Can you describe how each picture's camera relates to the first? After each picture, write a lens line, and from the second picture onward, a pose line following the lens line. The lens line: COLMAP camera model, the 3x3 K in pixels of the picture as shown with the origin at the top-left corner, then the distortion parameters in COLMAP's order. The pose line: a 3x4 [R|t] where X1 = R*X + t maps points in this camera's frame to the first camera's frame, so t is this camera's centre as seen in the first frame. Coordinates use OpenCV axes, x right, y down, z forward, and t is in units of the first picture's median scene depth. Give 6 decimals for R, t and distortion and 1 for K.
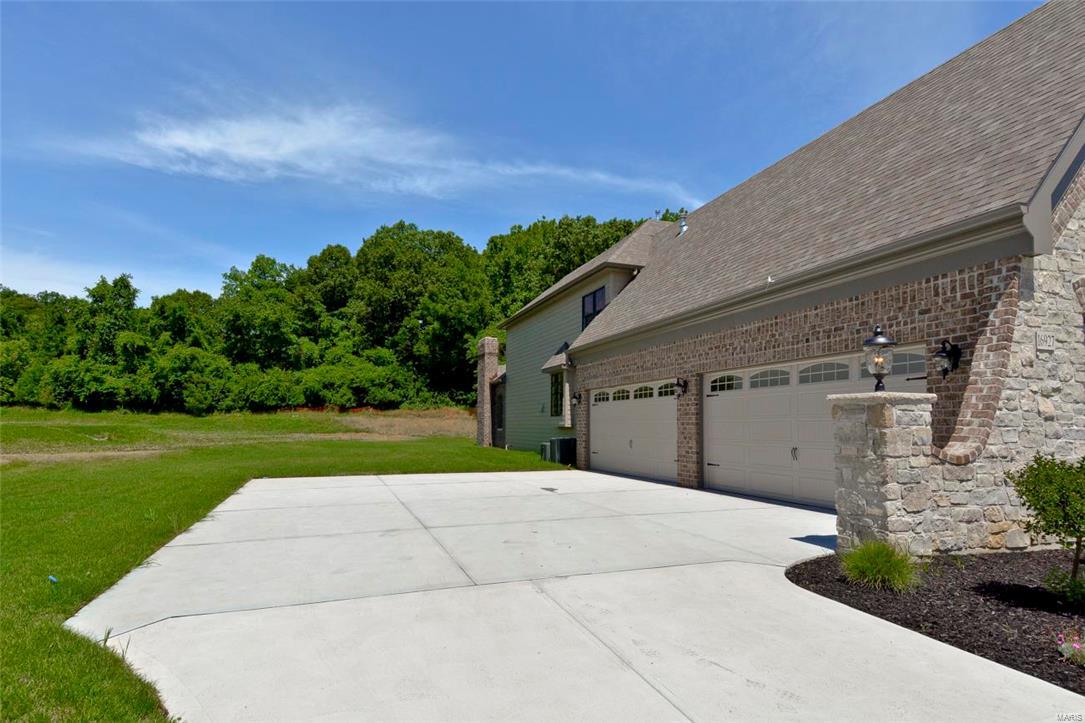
lens RADIAL K [[587.1, 0, 537.7], [0, 587.1, 350.2], [0, 0, 1]] dist [0.021214, -0.019069]
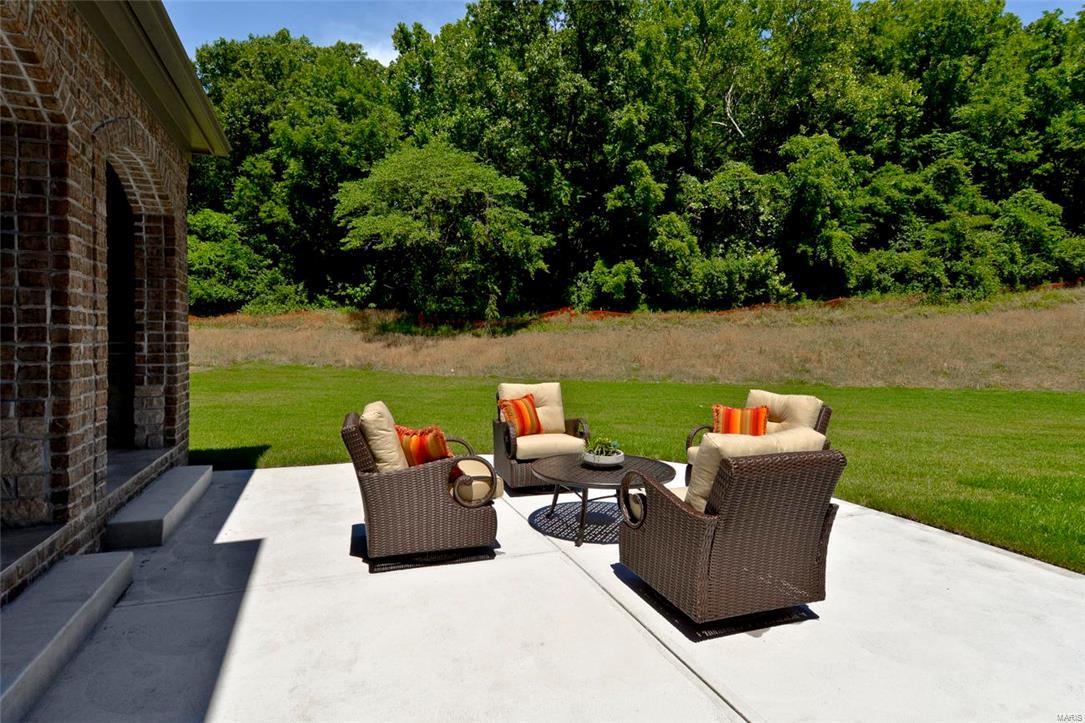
lens RADIAL K [[587.1, 0, 543.5], [0, 587.1, 359.5], [0, 0, 1]] dist [0.021214, -0.019069]
pose [[0.999920, -0.011084, 0.006056, 0.062641], [0.010012, 0.987870, 0.154958, 0.056254], [-0.007700, -0.154885, 0.987903, 0.406320]]
